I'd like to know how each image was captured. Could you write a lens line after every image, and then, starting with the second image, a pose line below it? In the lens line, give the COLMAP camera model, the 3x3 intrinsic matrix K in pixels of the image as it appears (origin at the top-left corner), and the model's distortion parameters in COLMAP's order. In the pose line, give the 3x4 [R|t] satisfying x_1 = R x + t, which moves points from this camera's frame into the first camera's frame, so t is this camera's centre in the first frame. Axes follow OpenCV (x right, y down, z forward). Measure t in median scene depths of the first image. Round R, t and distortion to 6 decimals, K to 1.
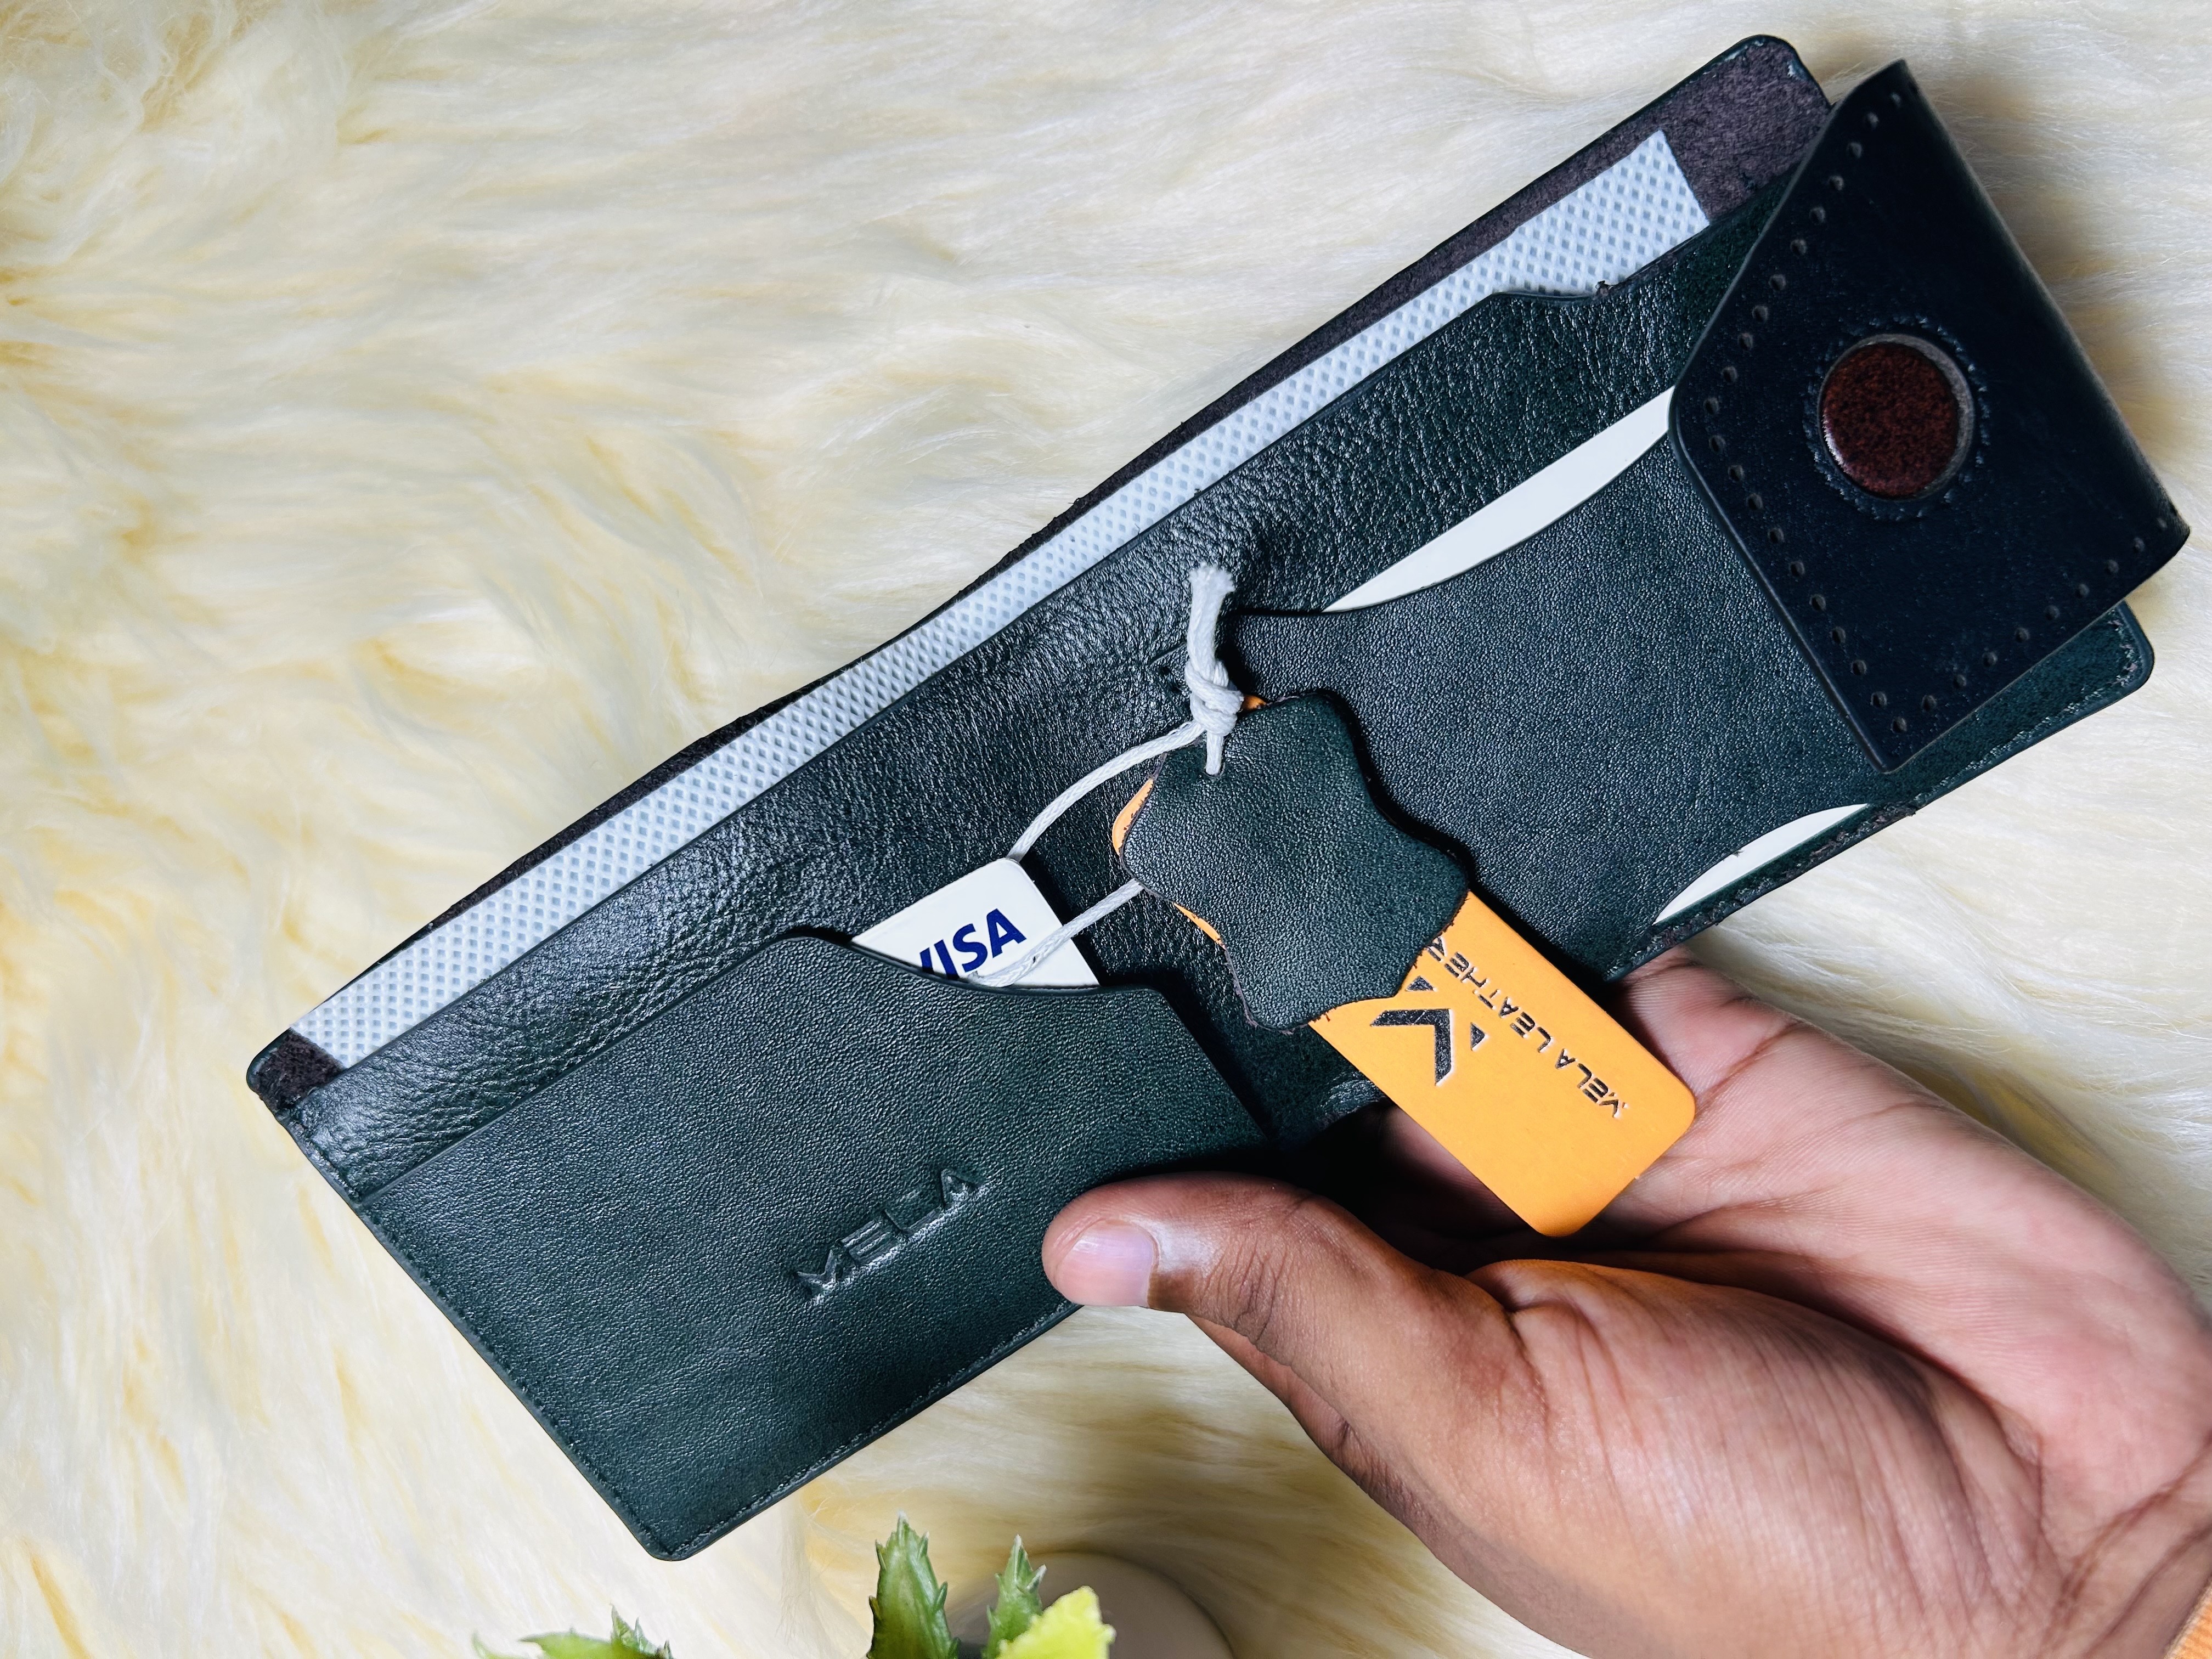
lens RADIAL K [[1833.4, 0, 1098.3], [0, 1833.4, 820.6], [0, 0, 1]] dist [-0.012775, -0.028589]
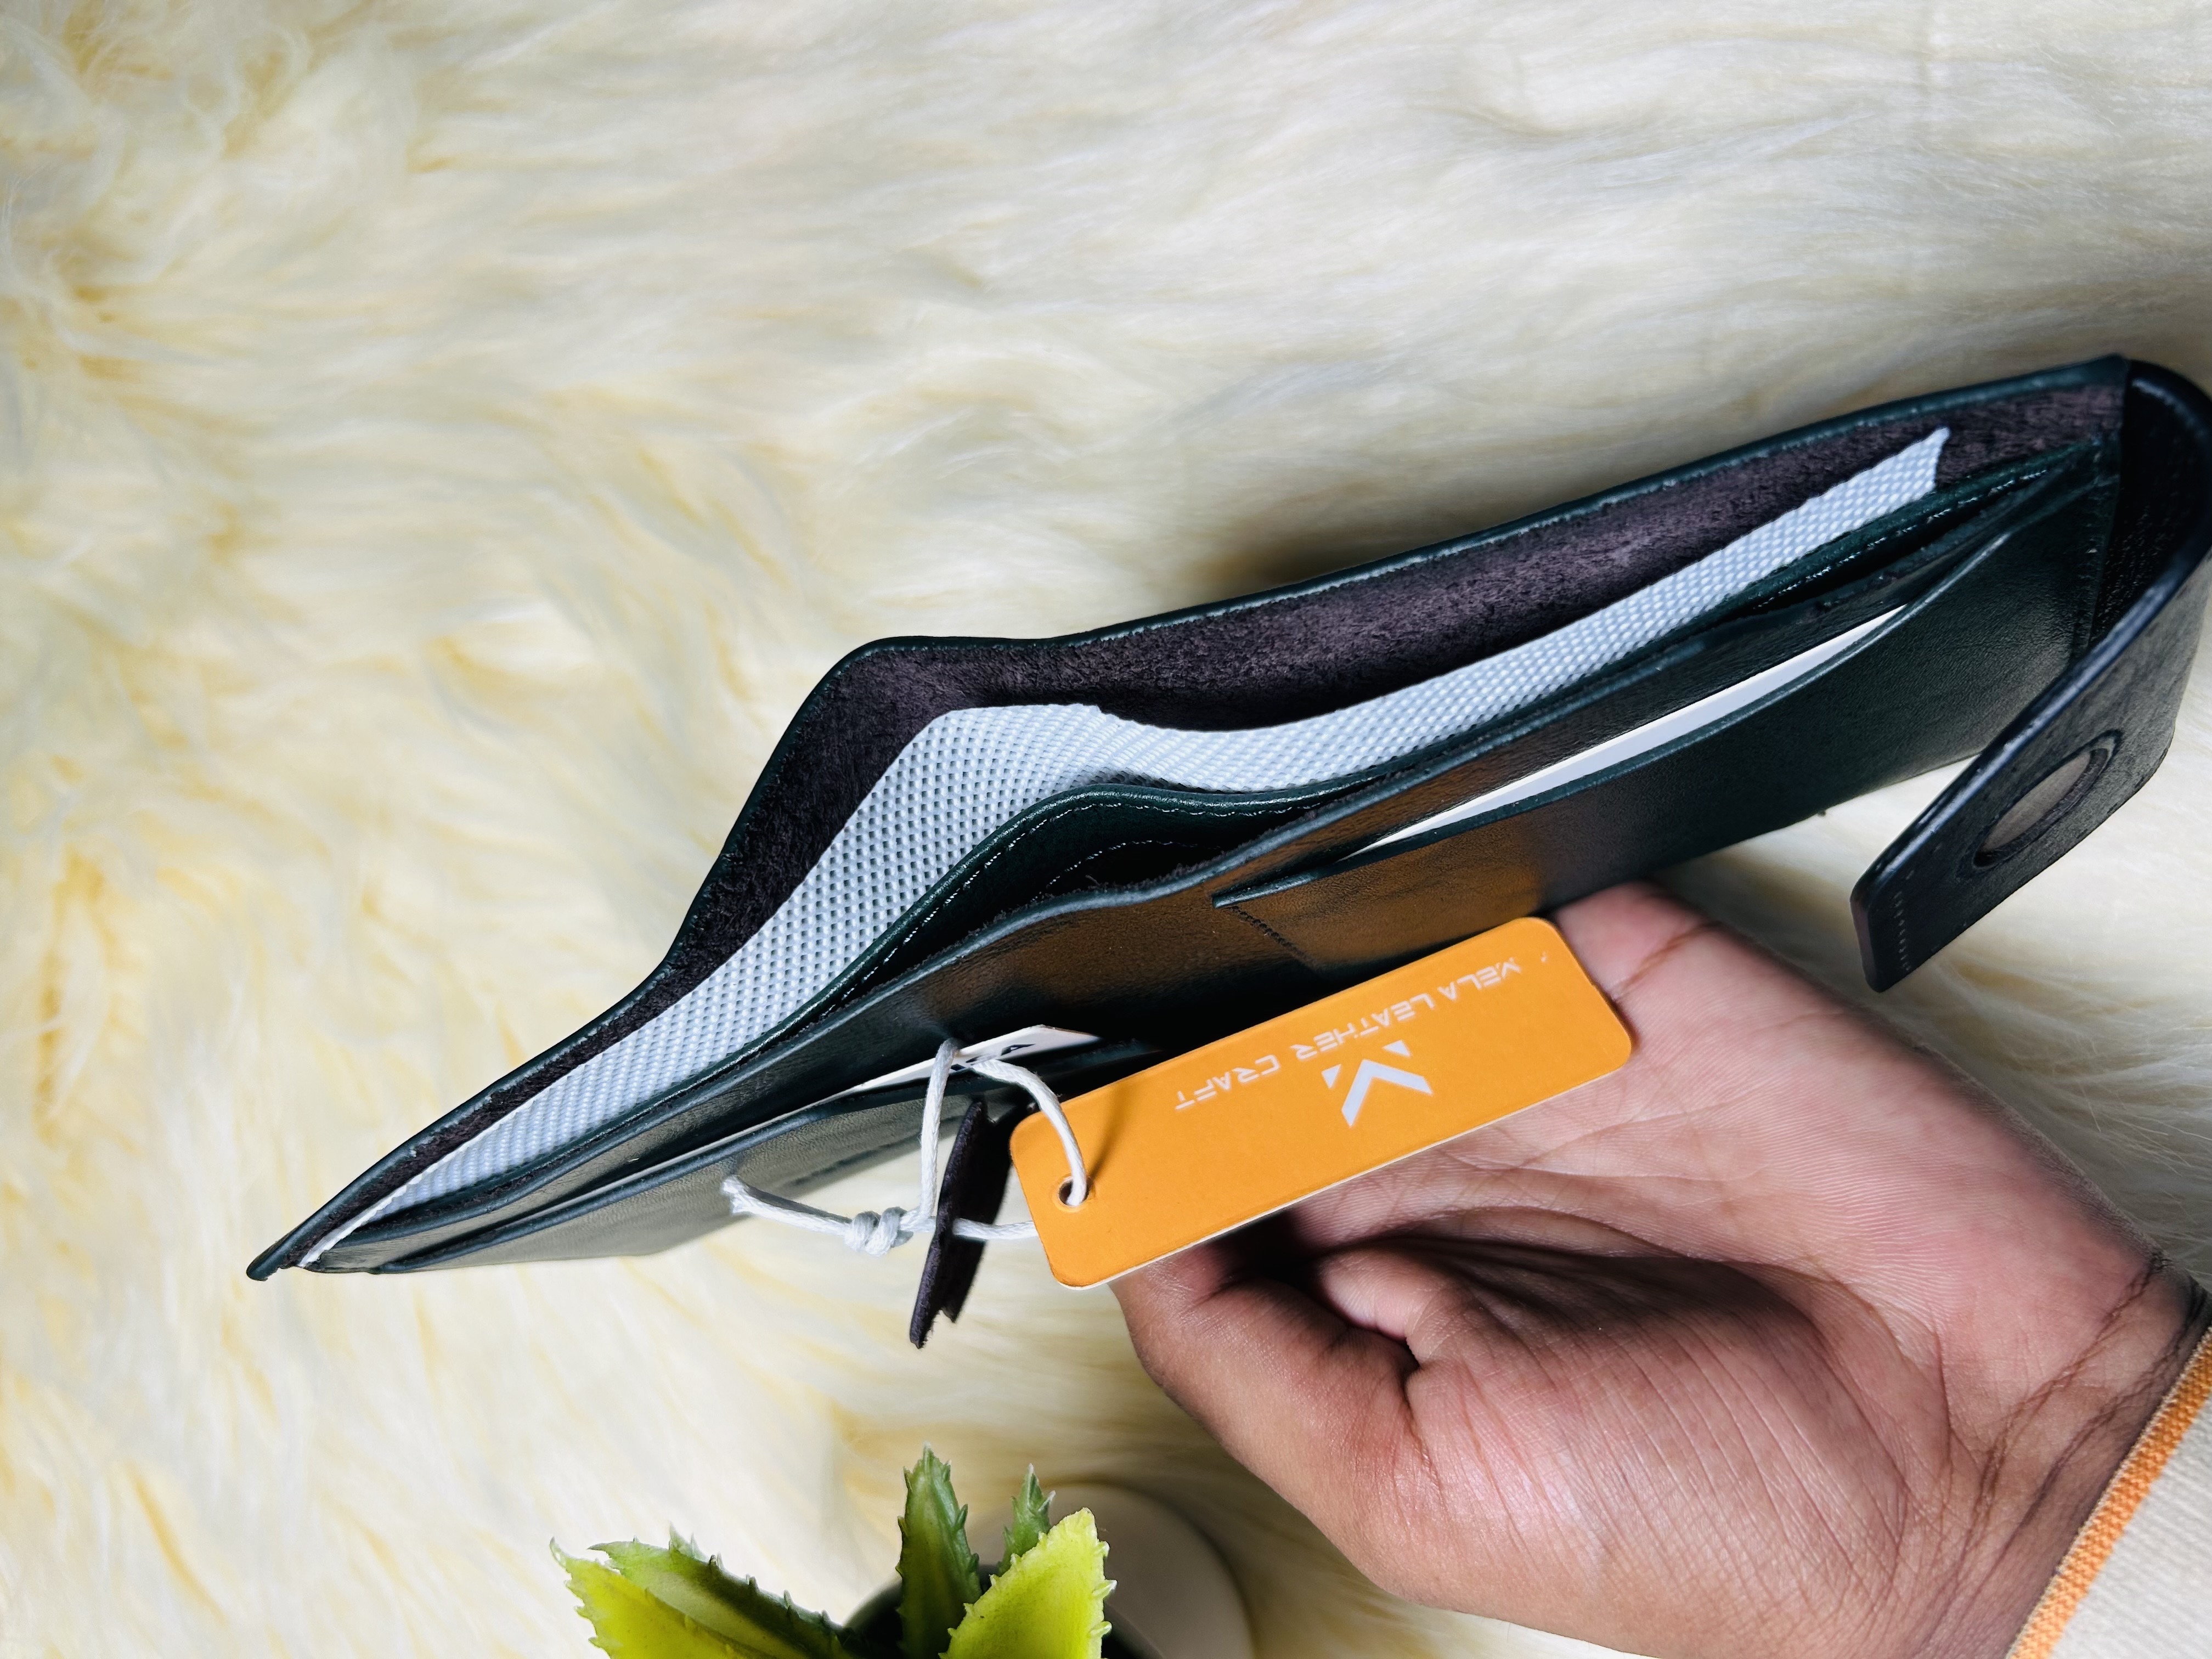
lens RADIAL K [[1833.4, 0, 1101.3], [0, 1833.4, 826.9], [0, 0, 1]] dist [-0.012775, -0.028589]
pose [[0.999709, 0.003677, -0.023841, 0.017709], [-0.002909, 0.999478, 0.032170, -0.024219], [0.023947, -0.032091, 0.999198, -0.073898]]
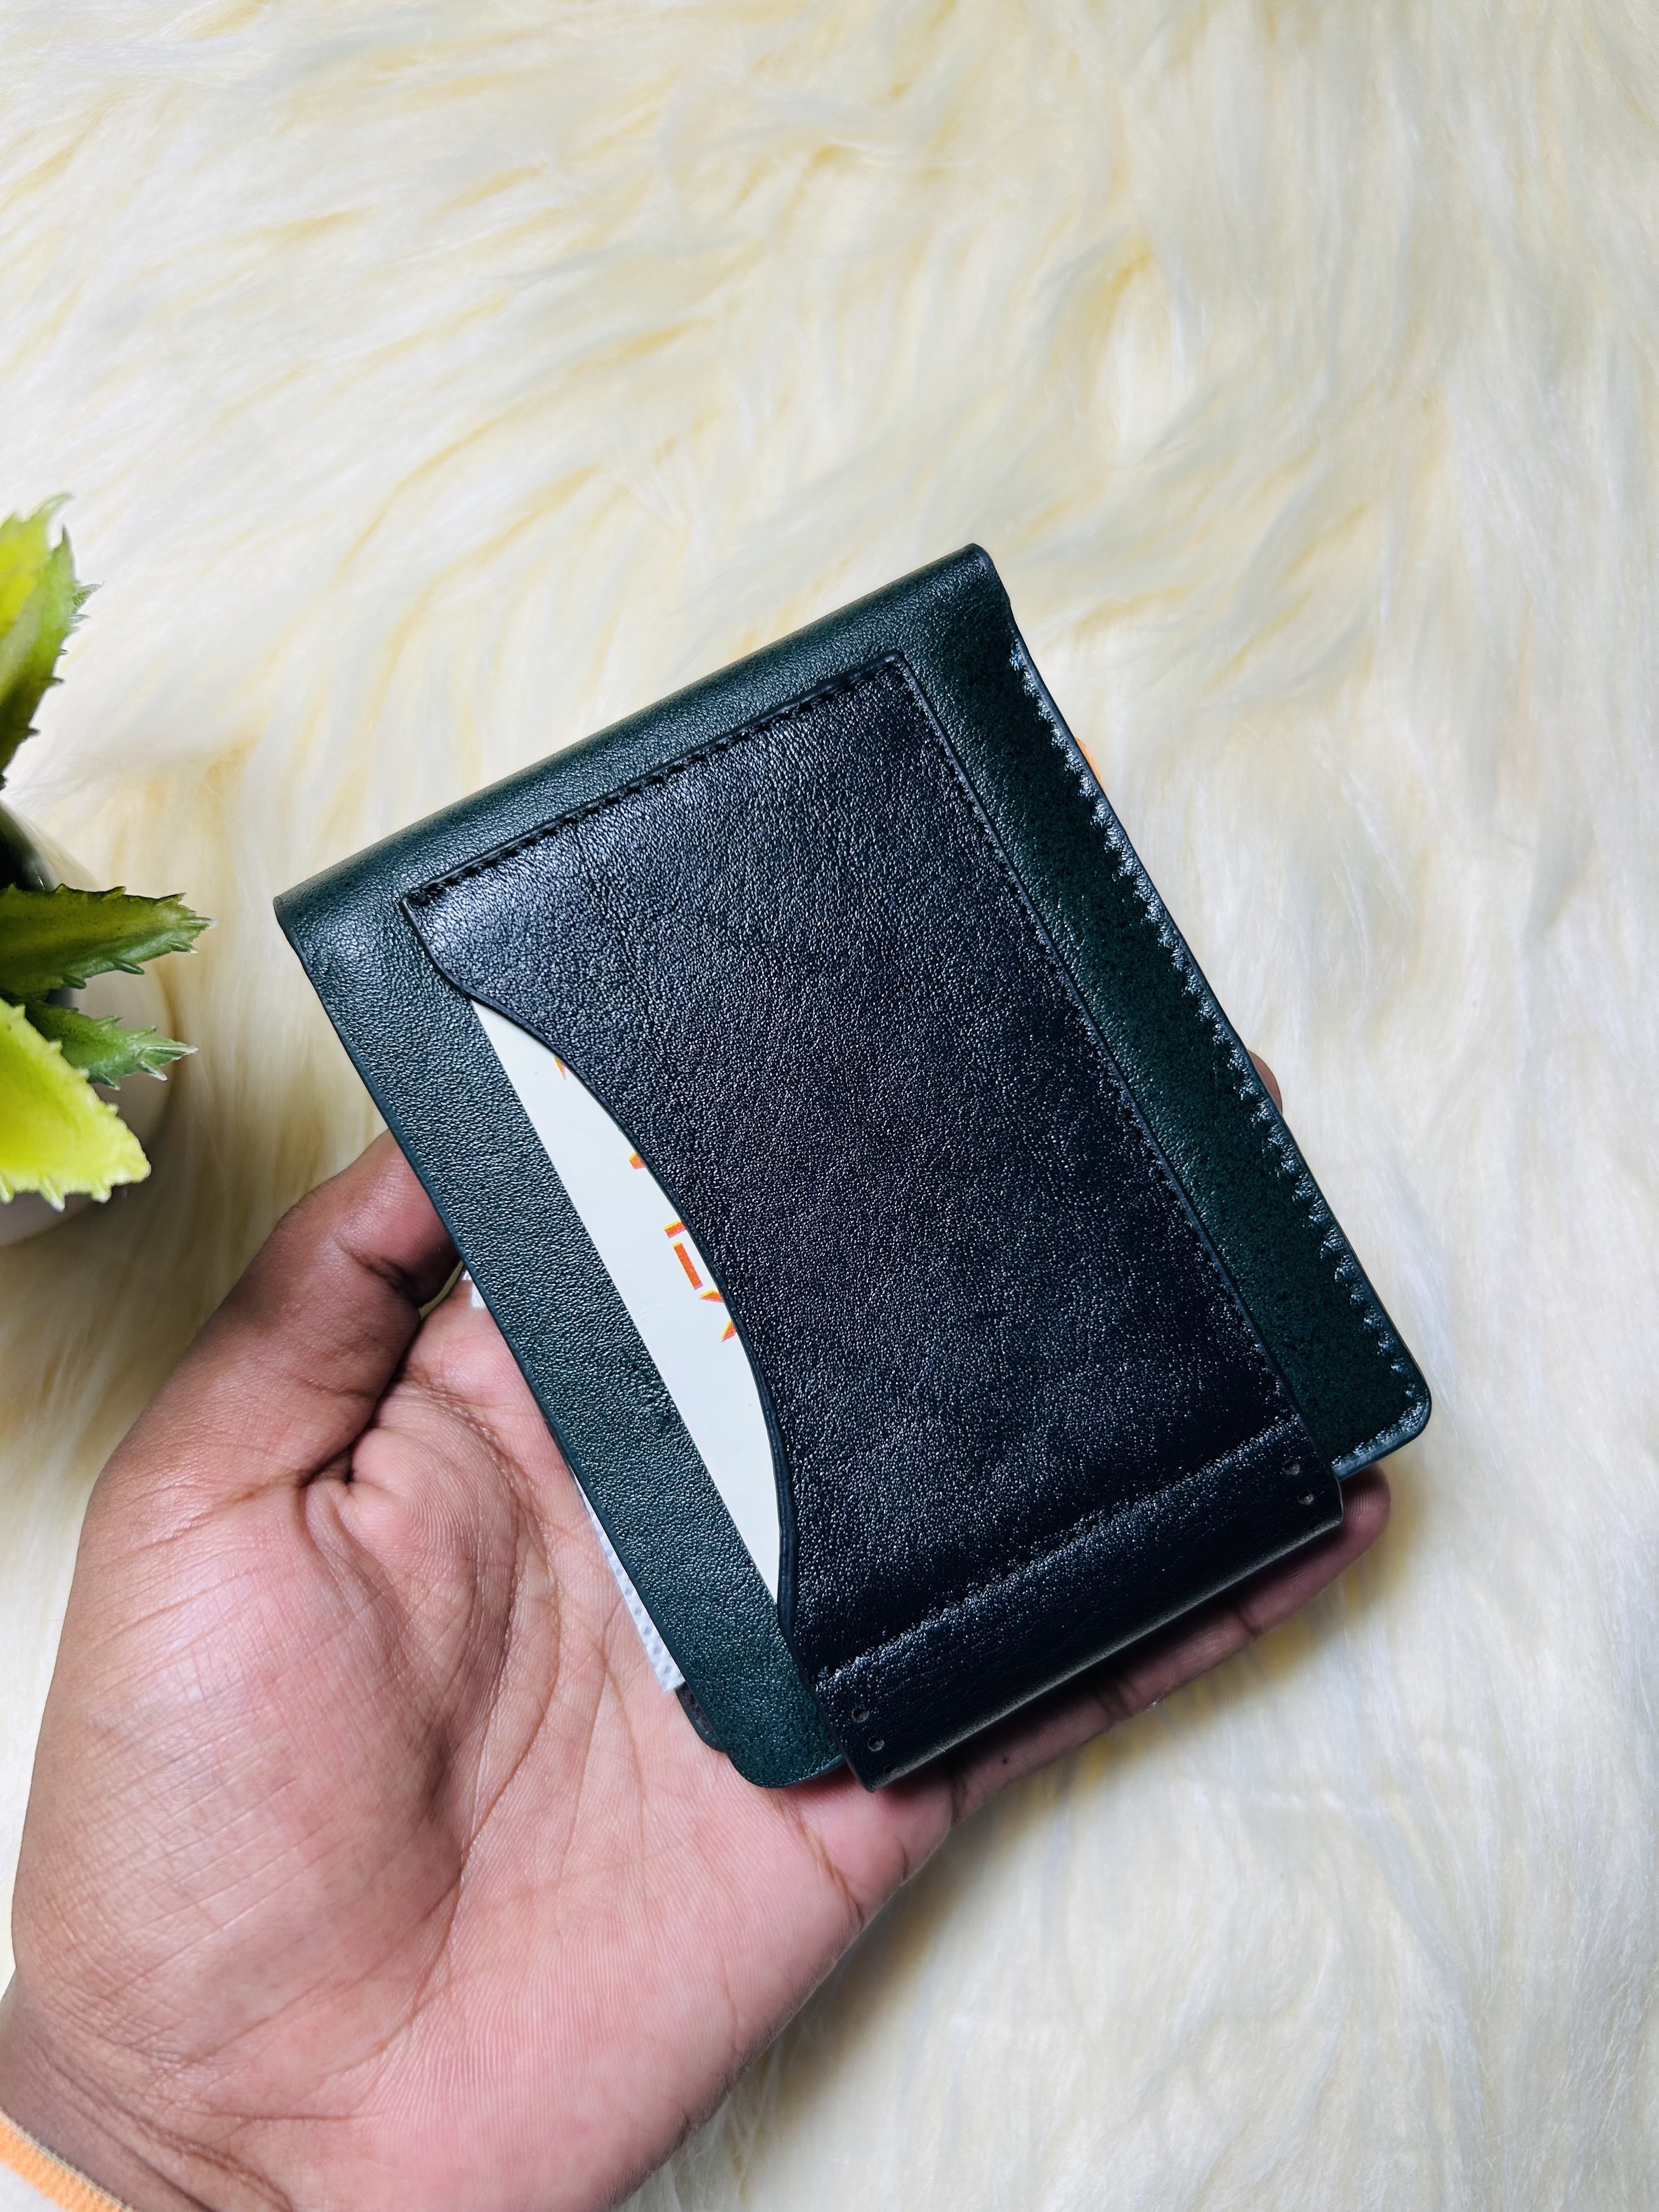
lens RADIAL K [[1833.4, 0, 839.3], [0, 1833.4, 1121.8], [0, 0, 1]] dist [-0.012775, -0.028589]
pose [[-0.006333, 0.991072, 0.133180, -0.097803], [-0.999579, -0.010044, 0.027208, 0.026926], [0.028302, -0.132951, 0.990718, 0.056123]]
